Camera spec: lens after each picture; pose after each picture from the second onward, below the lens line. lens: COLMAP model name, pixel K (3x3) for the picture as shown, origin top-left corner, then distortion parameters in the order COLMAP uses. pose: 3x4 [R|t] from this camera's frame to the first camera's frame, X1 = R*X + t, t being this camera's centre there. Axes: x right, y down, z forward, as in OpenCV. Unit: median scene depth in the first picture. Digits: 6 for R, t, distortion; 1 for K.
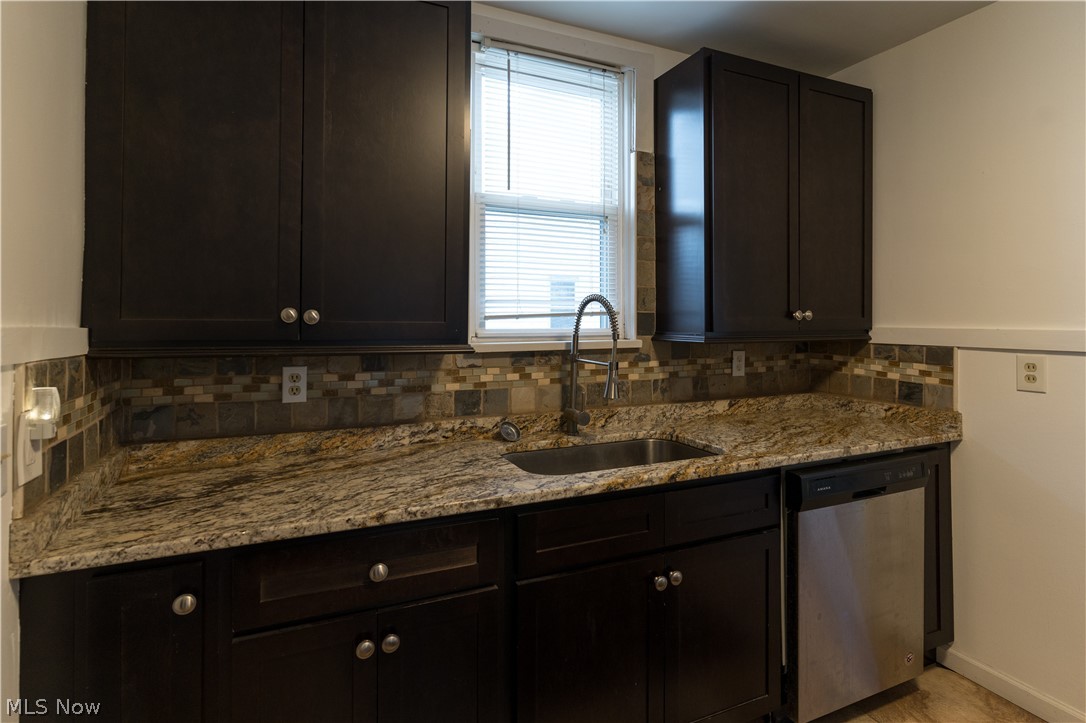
lens RADIAL K [[532.3, 0, 517.5], [0, 532.3, 325.3], [0, 0, 1]] dist [-0.001678, 0.000368]
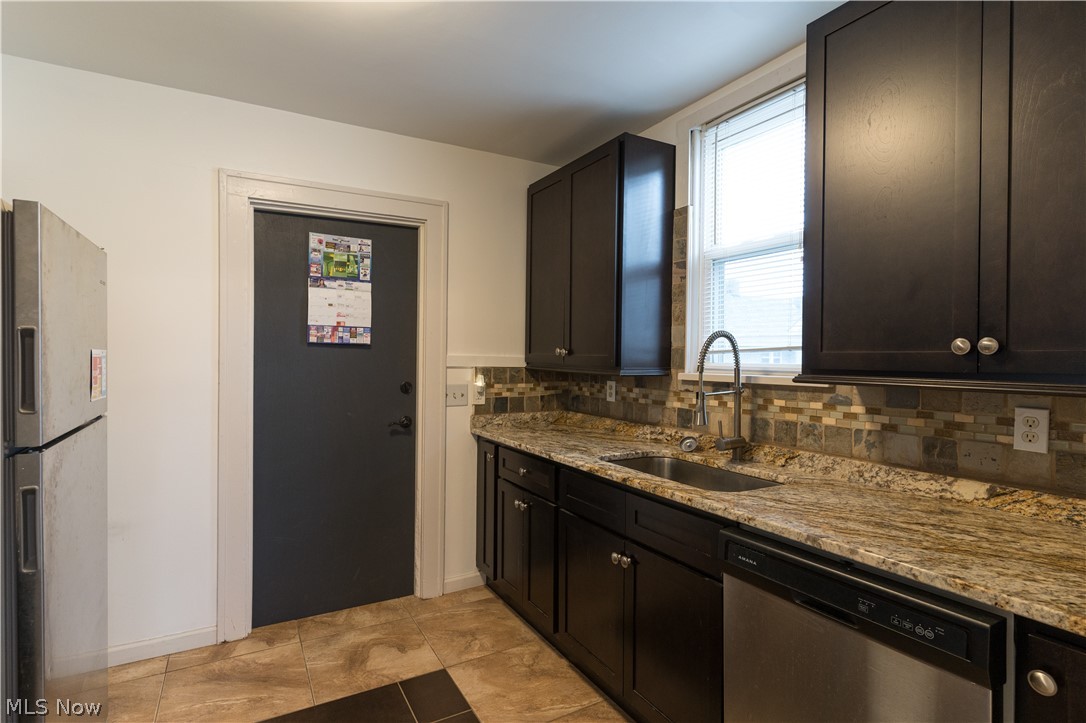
lens RADIAL K [[532.3, 0, 540.6], [0, 532.3, 363.6], [0, 0, 1]] dist [-0.001678, 0.000368]
pose [[0.127361, 0.020623, -0.991642, 1.102436], [-0.006650, 0.999779, 0.019939, -0.011272], [0.991834, 0.004055, 0.127470, 0.465694]]
